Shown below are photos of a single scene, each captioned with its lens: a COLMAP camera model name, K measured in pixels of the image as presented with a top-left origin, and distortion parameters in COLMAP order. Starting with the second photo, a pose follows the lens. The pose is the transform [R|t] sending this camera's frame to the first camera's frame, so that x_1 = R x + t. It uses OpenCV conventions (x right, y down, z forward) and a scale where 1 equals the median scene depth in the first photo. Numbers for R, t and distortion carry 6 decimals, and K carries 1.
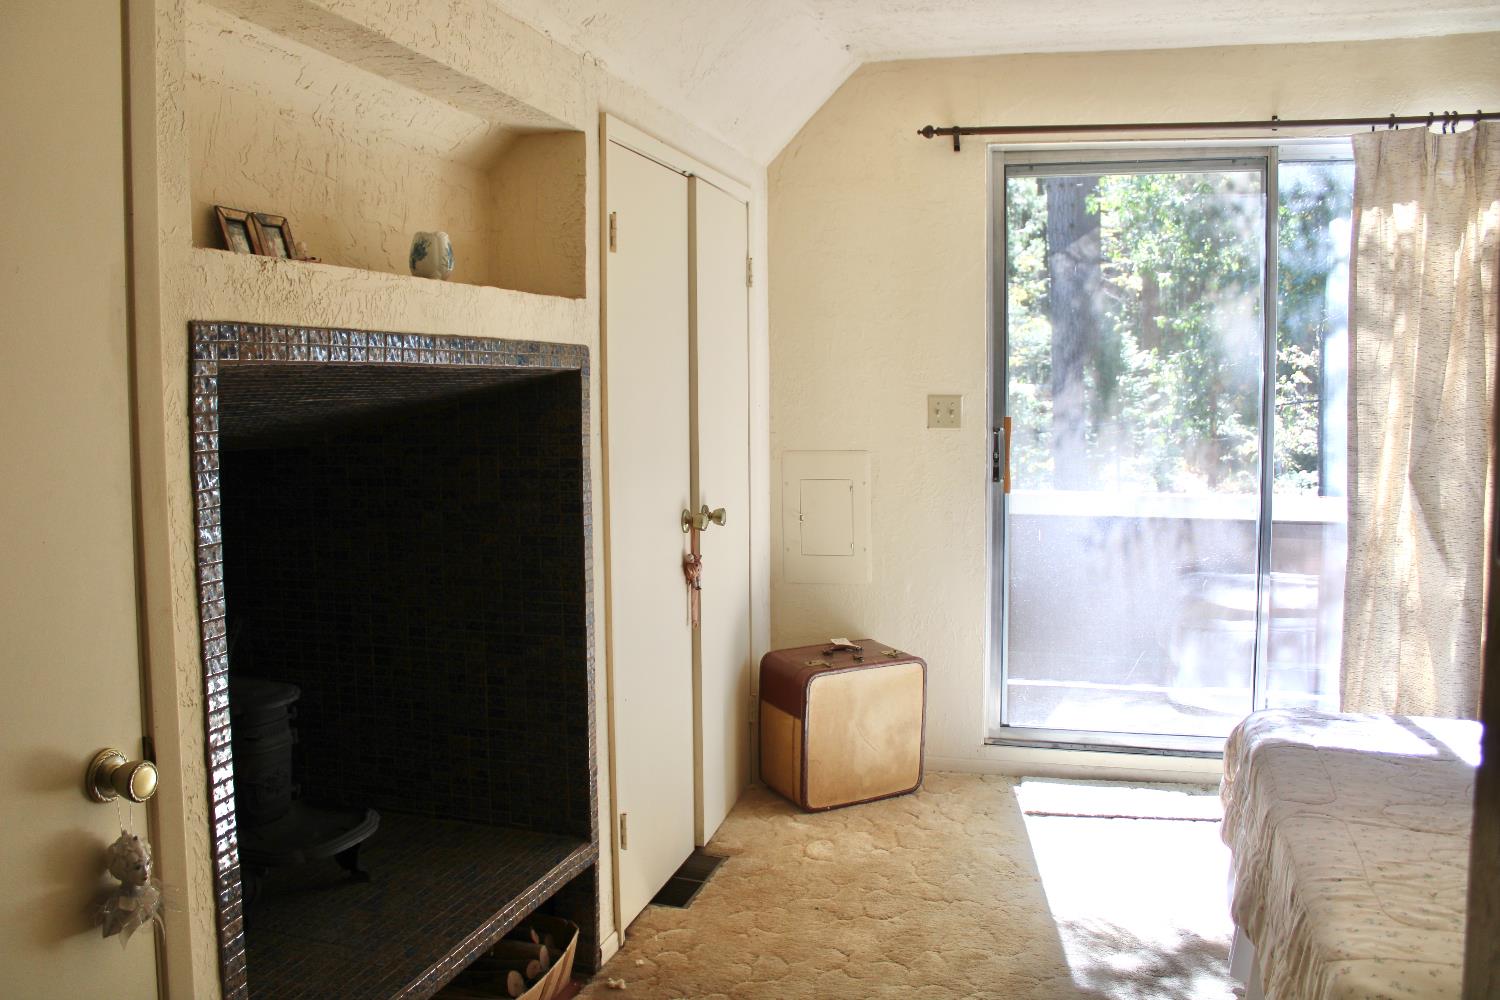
lens RADIAL K [[1250.0, 0, 735.1], [0, 1250.0, 498.1], [0, 0, 1]] dist [-0.166846, 0.141498]
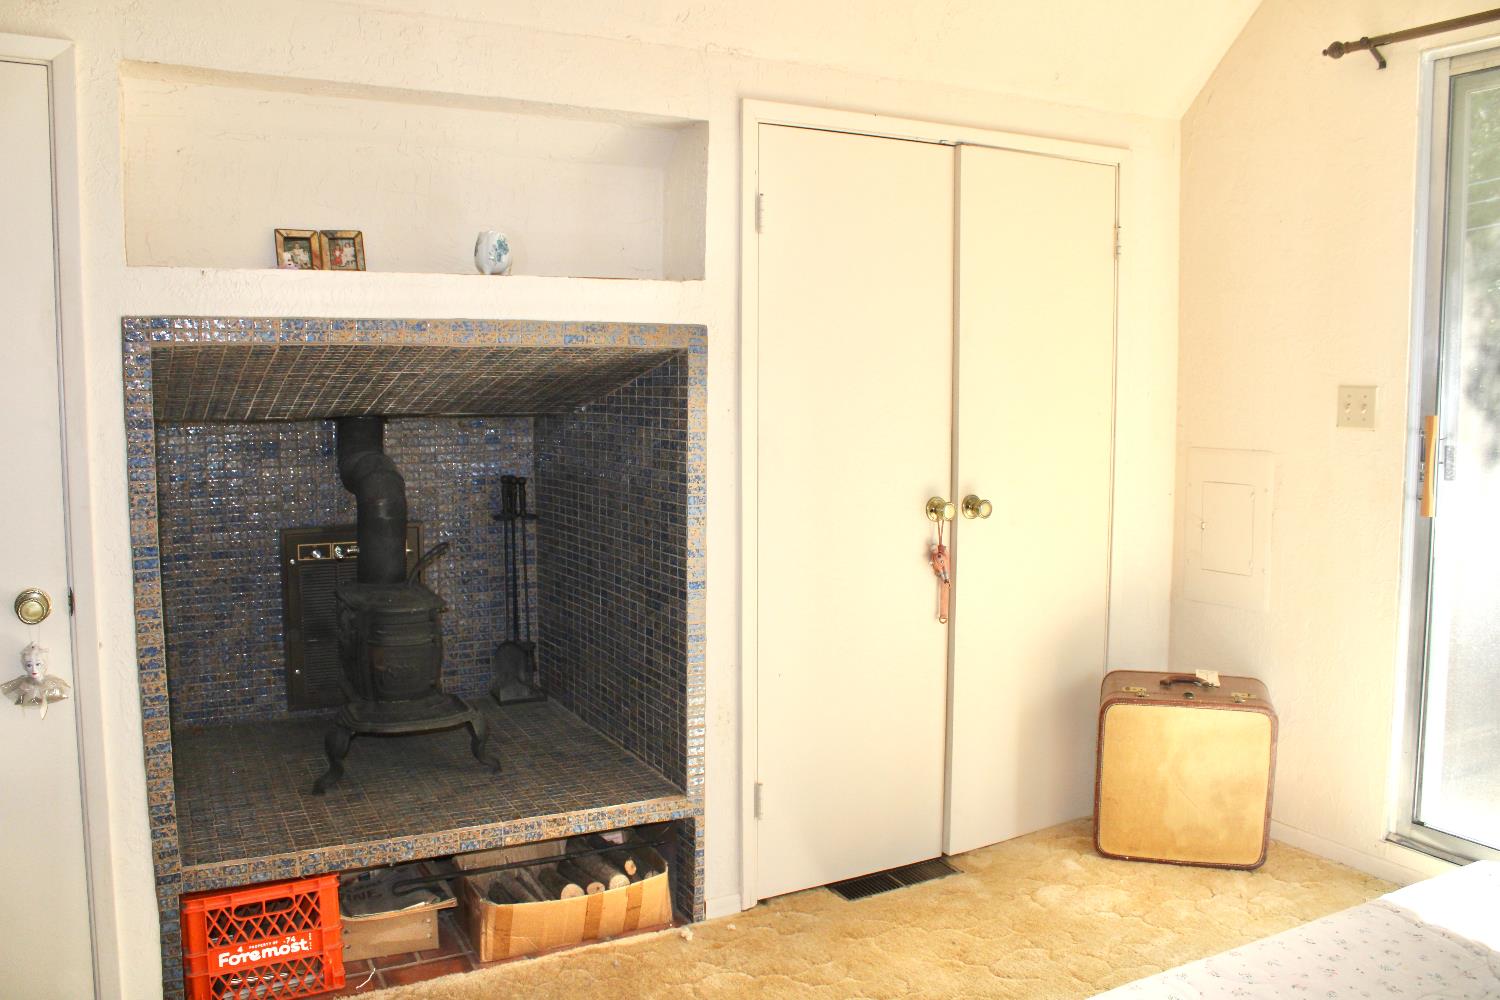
lens RADIAL K [[1250.0, 0, 735.1], [0, 1250.0, 498.1], [0, 0, 1]] dist [-0.166846, 0.141498]
pose [[0.703919, 0.077432, -0.706047, 0.461122], [-0.071151, 0.996727, 0.038374, -0.013660], [0.706708, 0.023224, 0.707124, 0.196039]]
